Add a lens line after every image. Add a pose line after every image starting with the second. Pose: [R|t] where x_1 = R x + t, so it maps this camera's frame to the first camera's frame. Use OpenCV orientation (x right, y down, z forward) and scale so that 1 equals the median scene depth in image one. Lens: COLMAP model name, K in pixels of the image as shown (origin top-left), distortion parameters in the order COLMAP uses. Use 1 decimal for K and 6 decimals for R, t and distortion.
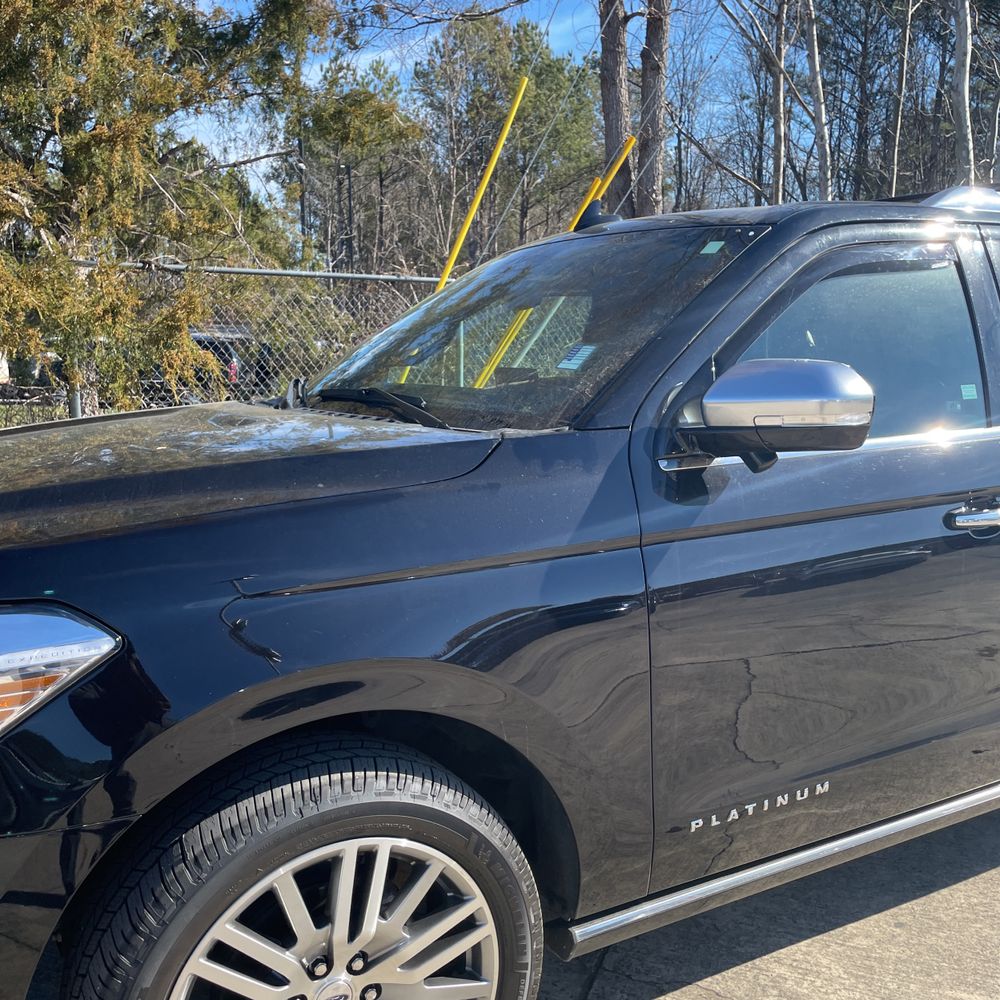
lens RADIAL K [[1020.1, 0, 500.0], [0, 1020.1, 500.0], [0, 0, 1]] dist [0.084082, -0.108131]
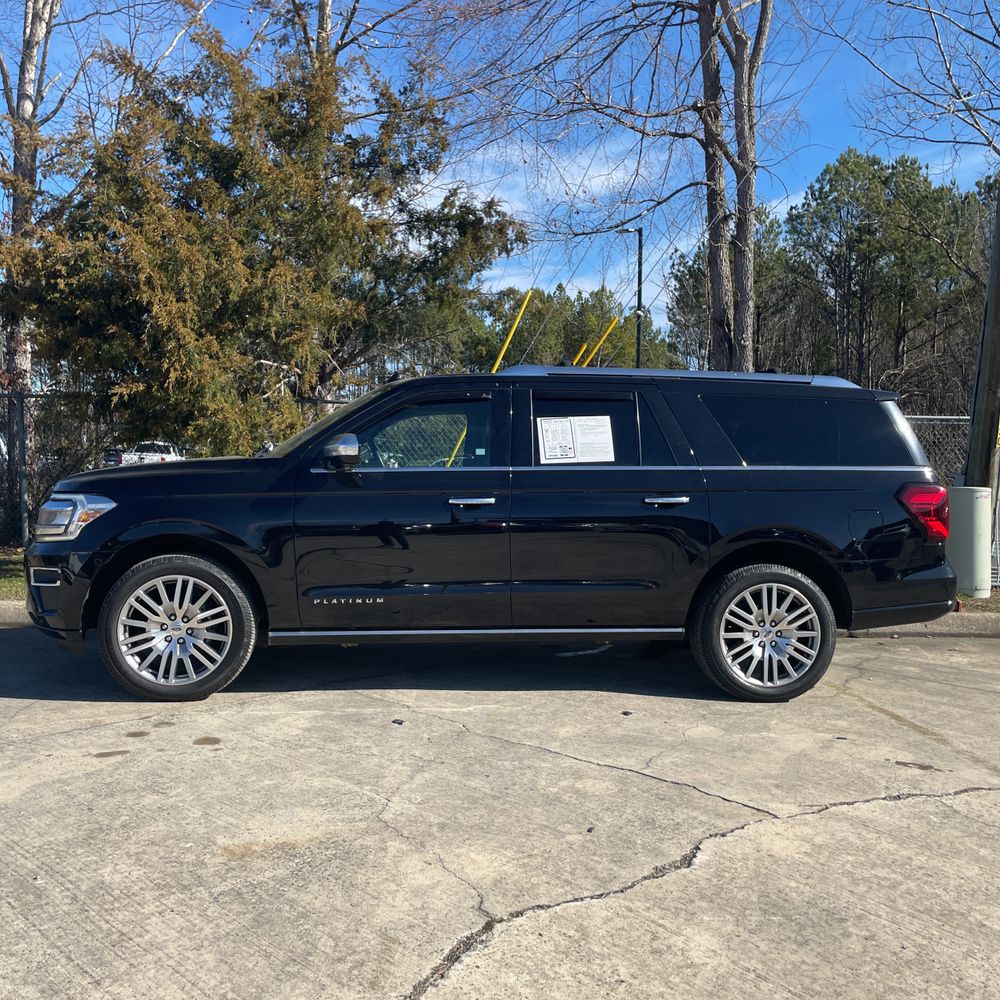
lens RADIAL K [[993.4, 0, 489.3], [0, 993.4, 497.3], [0, 0, 1]] dist [0.121034, -0.167797]
pose [[0.917362, 0.023253, -0.397374, 1.500976], [-0.071039, 0.991830, -0.105960, 0.259830], [0.391664, 0.125433, 0.911519, -1.161613]]
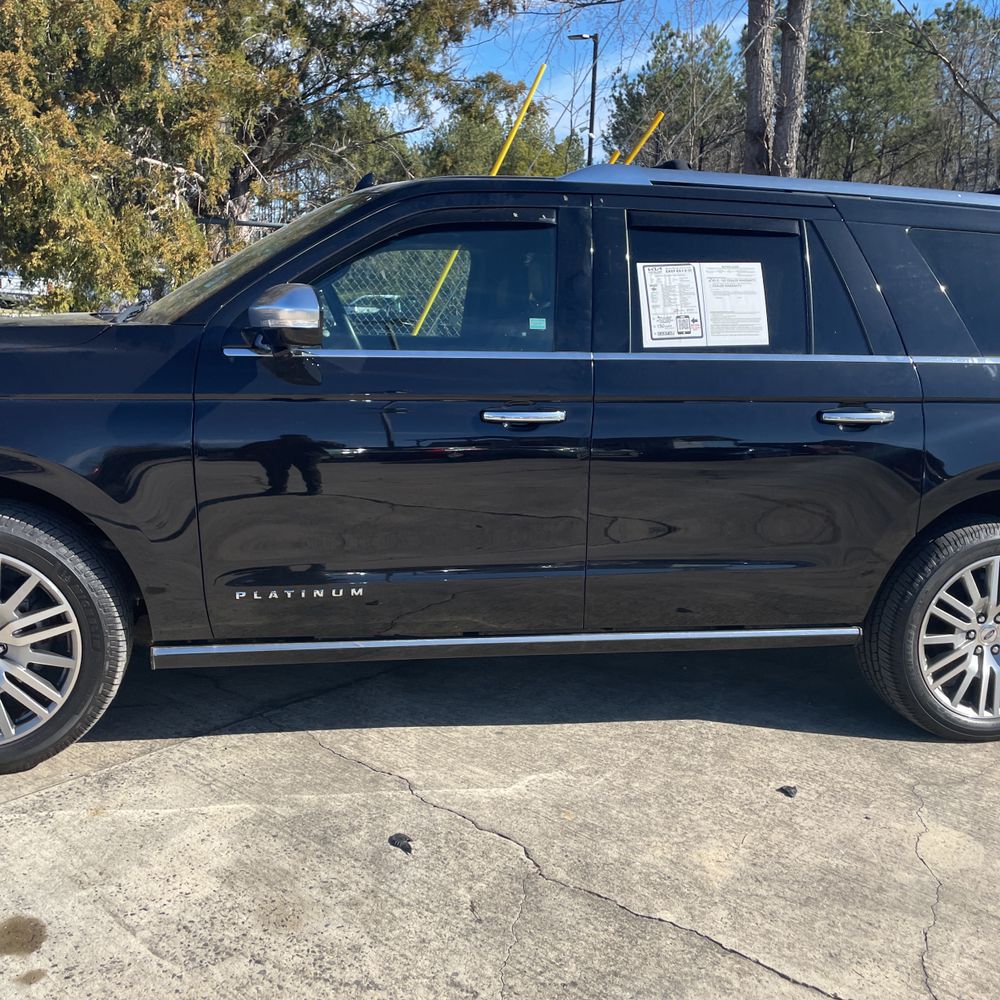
lens RADIAL K [[993.4, 0, 489.3], [0, 993.4, 497.3], [0, 0, 1]] dist [0.121034, -0.167797]
pose [[0.945781, 0.097485, -0.309832, 0.876992], [-0.087078, 0.995079, 0.047280, 0.064074], [0.312916, -0.017737, 0.949615, -0.250830]]
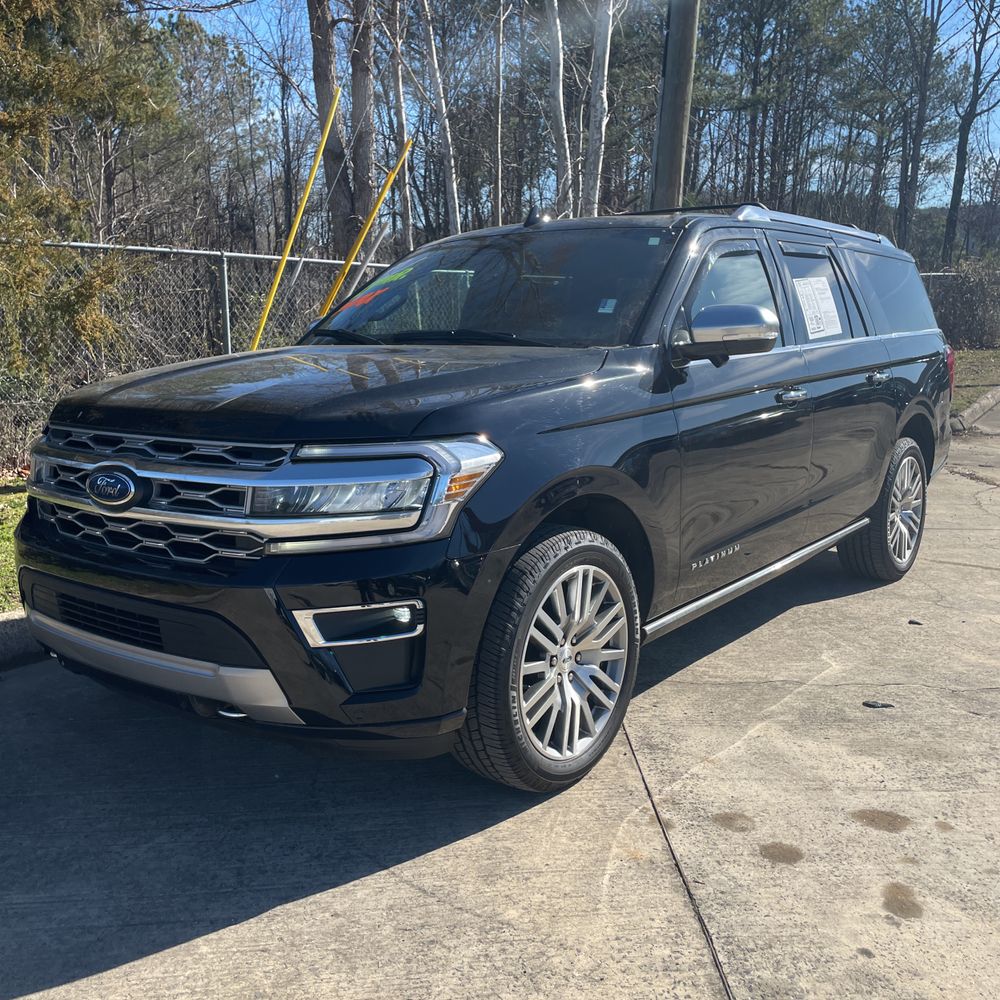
lens RADIAL K [[1012.2, 0, 500.0], [0, 1012.2, 500.0], [0, 0, 1]] dist [0.125786, -0.200933]
pose [[0.923489, -0.079632, 0.375270, -0.704374], [0.070280, 0.996781, 0.038567, 0.096482], [-0.377133, -0.009242, 0.926113, -0.469472]]
